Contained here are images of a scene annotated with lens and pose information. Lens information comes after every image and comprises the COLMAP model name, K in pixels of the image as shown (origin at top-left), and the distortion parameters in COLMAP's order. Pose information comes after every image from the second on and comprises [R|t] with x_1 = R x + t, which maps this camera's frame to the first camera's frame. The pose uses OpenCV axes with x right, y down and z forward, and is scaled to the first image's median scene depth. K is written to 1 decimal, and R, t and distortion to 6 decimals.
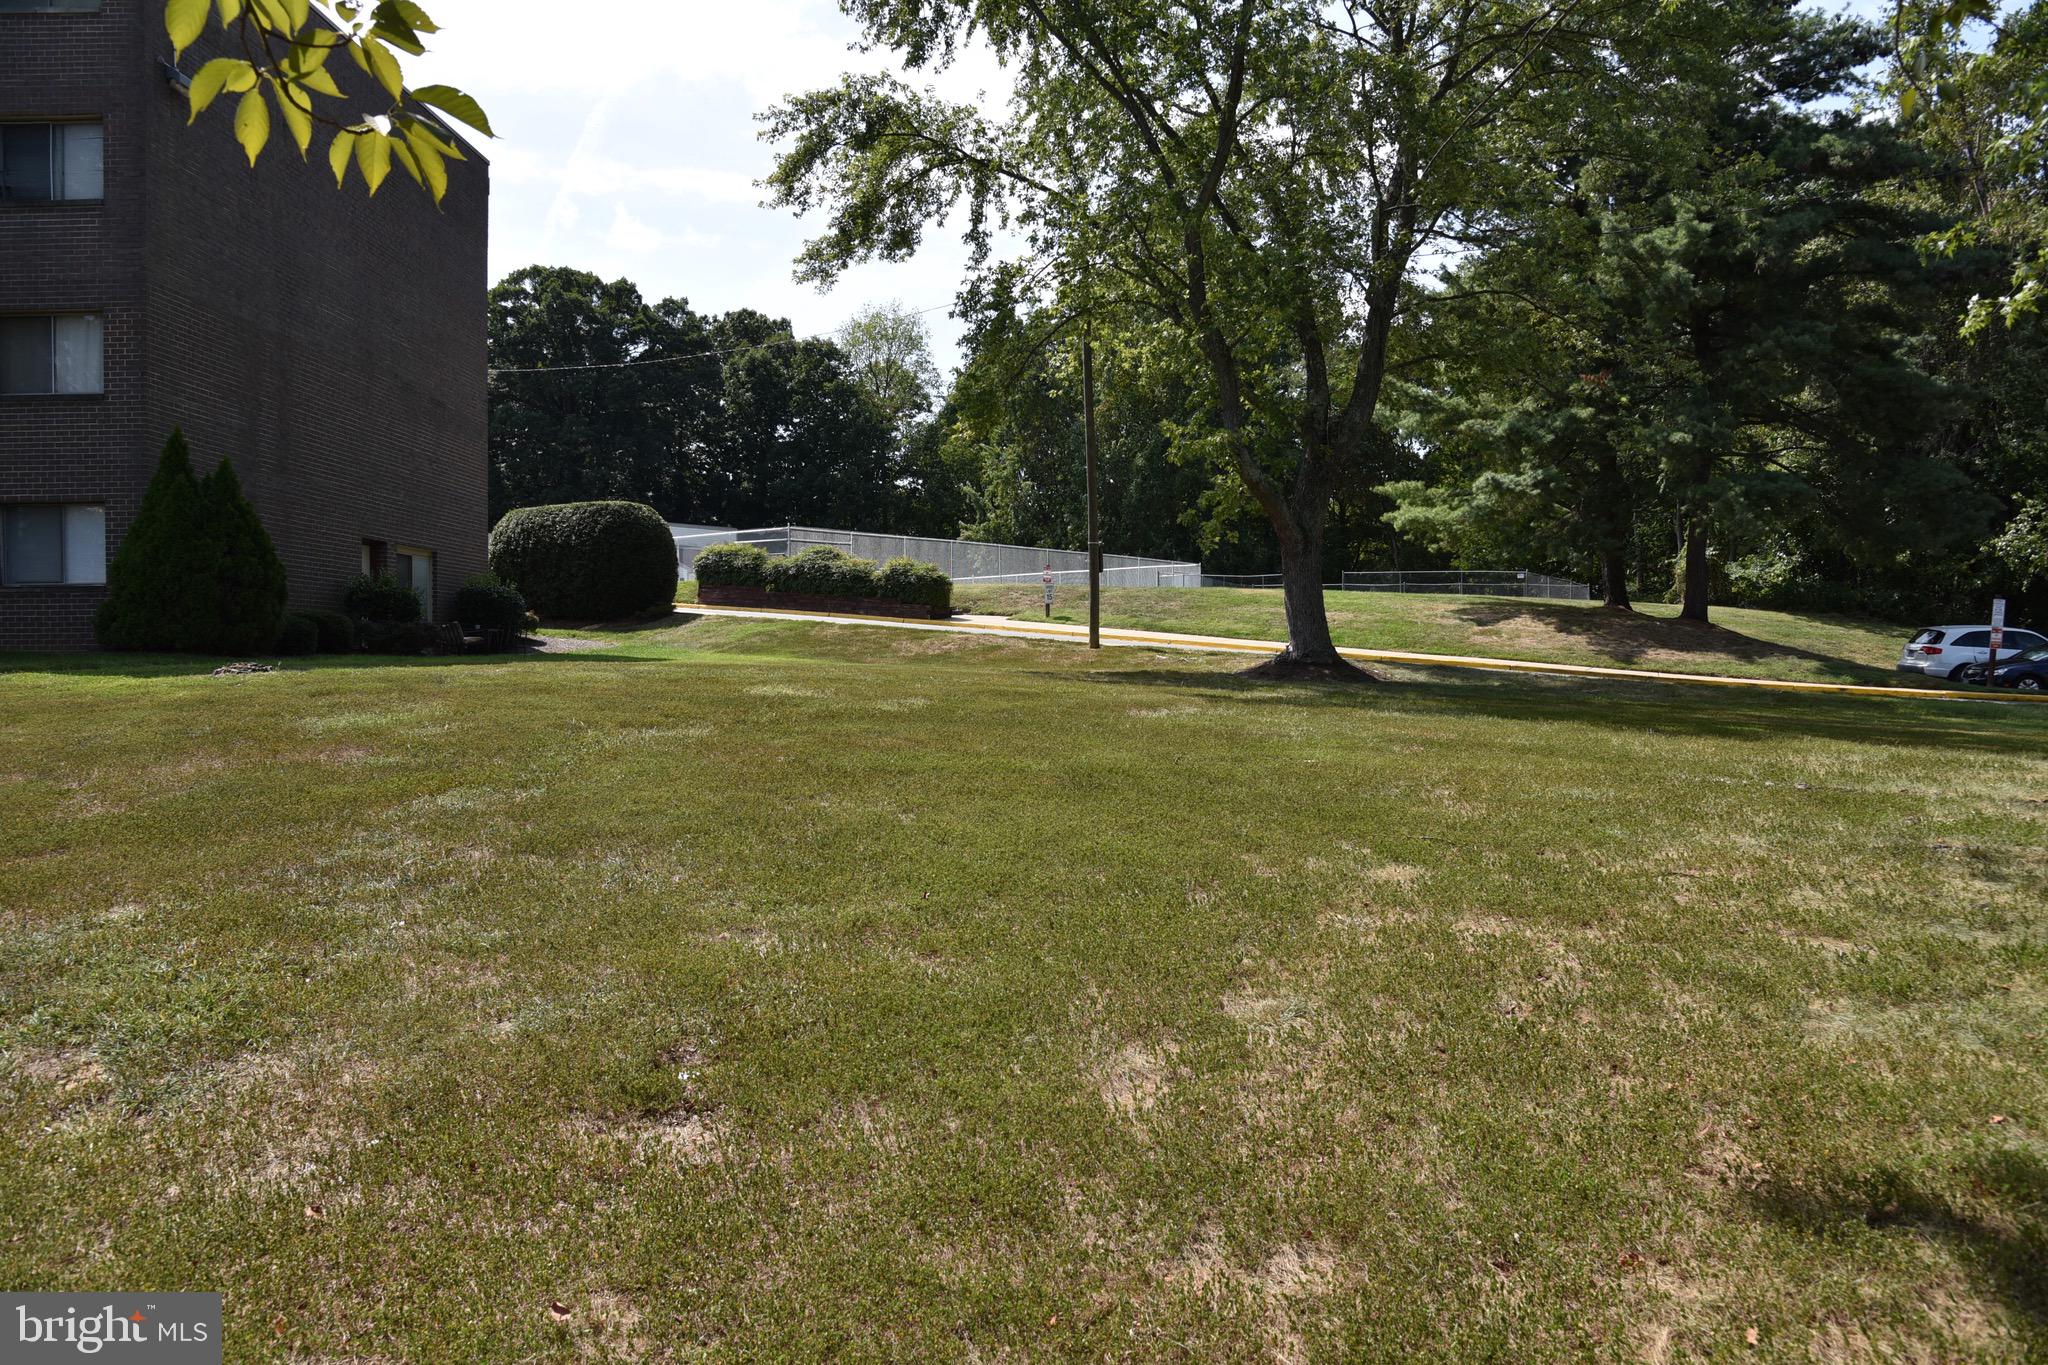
lens RADIAL K [[1472.3, 0, 1011.7], [0, 1472.3, 701.3], [0, 0, 1]] dist [-0.089677, 0.059400]
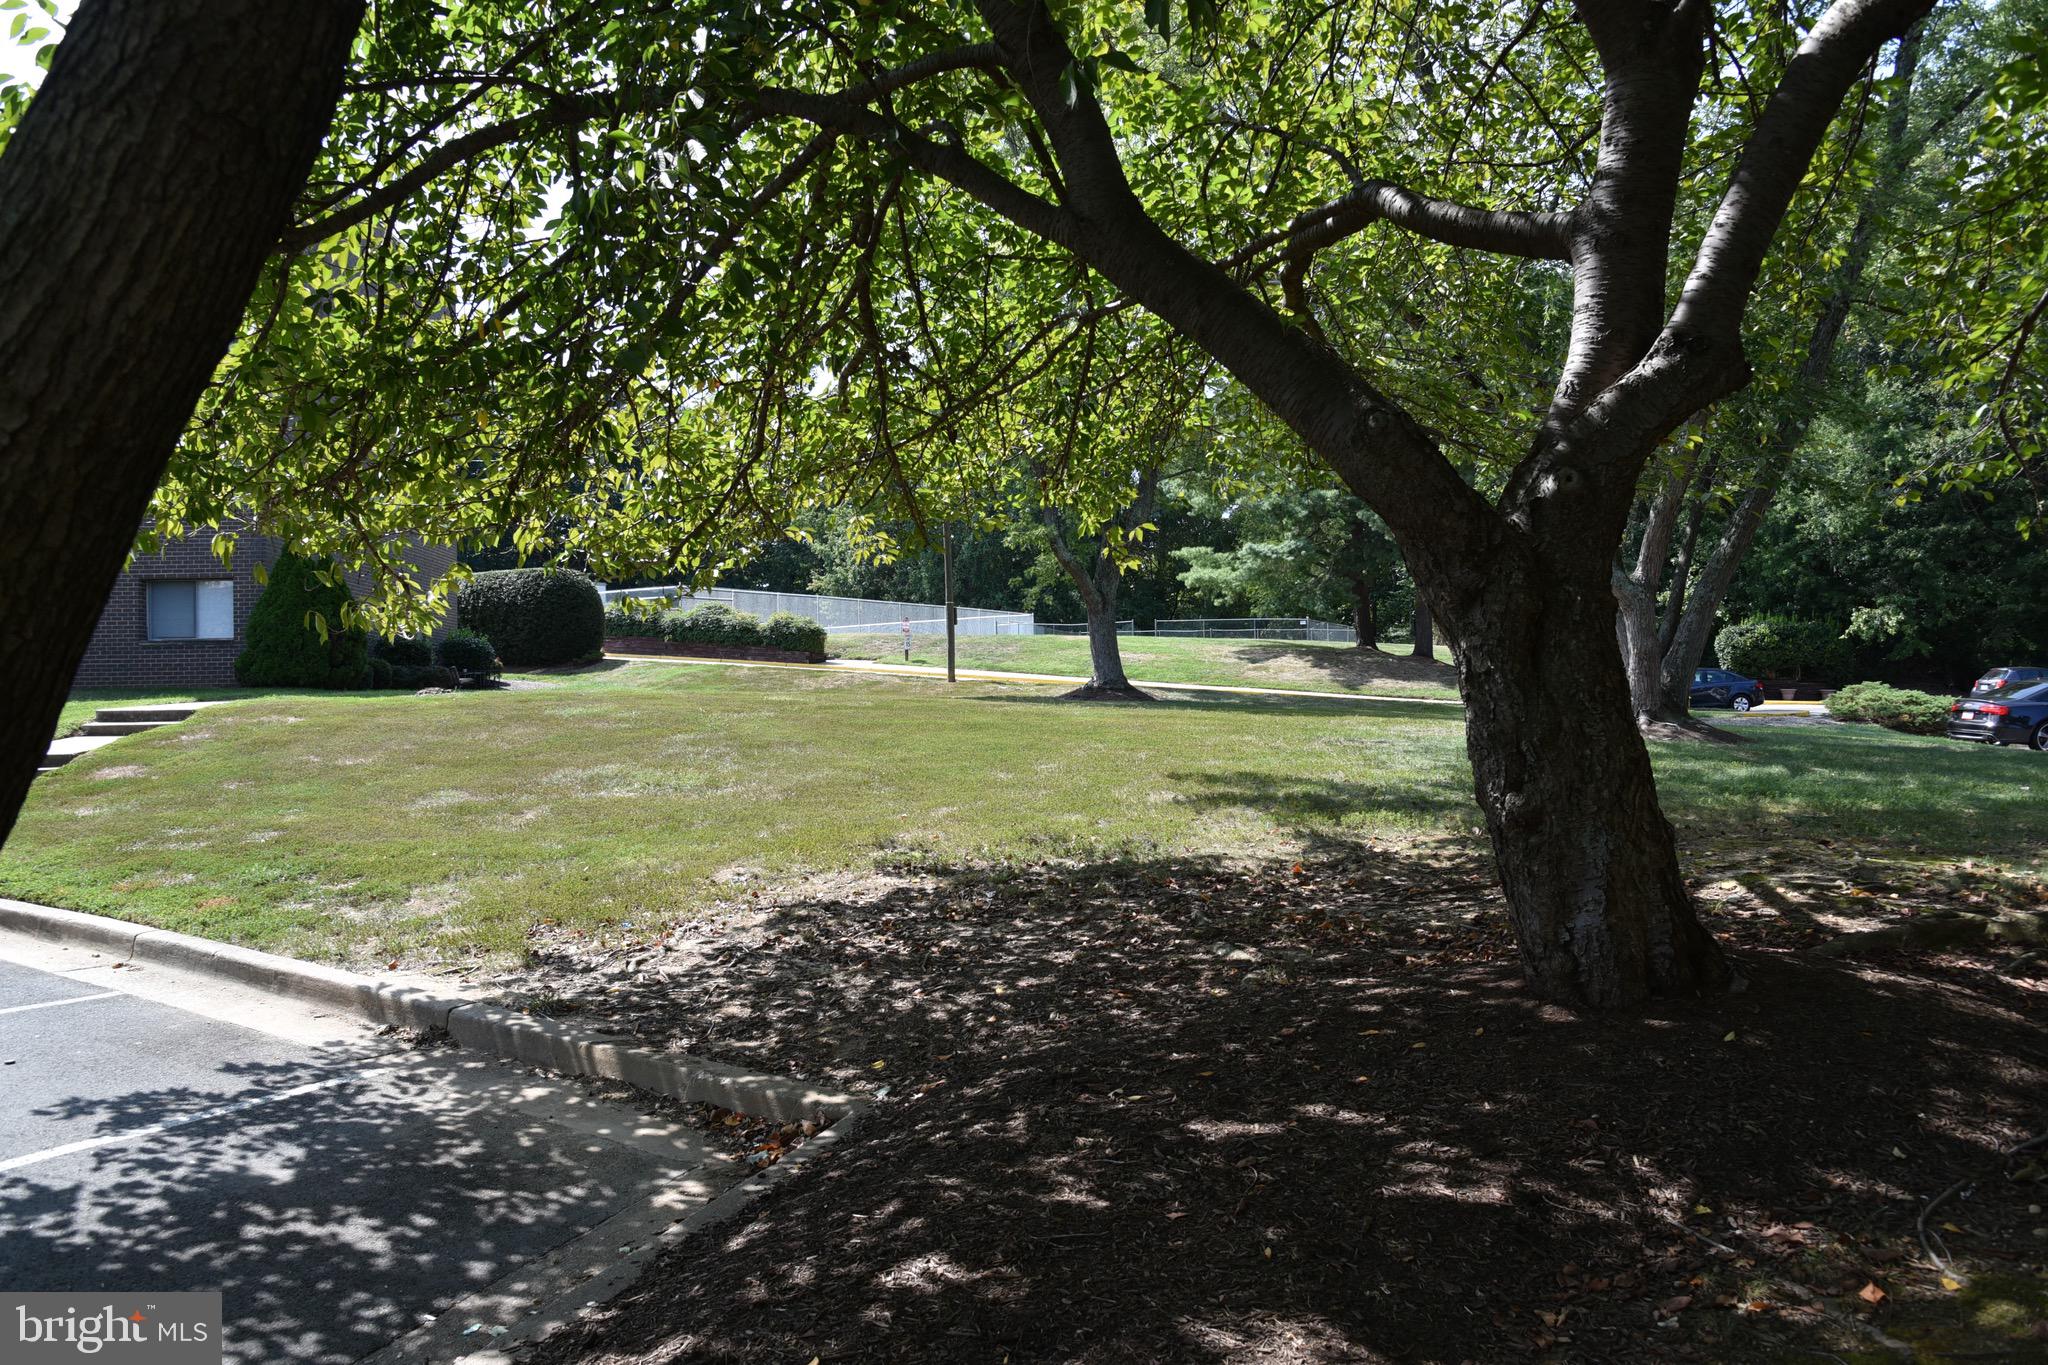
lens RADIAL K [[1472.3, 0, 1011.7], [0, 1472.3, 701.3], [0, 0, 1]] dist [-0.089677, 0.059400]
pose [[0.993854, -0.012949, 0.109941, -0.025680], [0.016559, 0.999351, -0.031991, 0.017584], [-0.109455, 0.033615, 0.993423, -0.228319]]
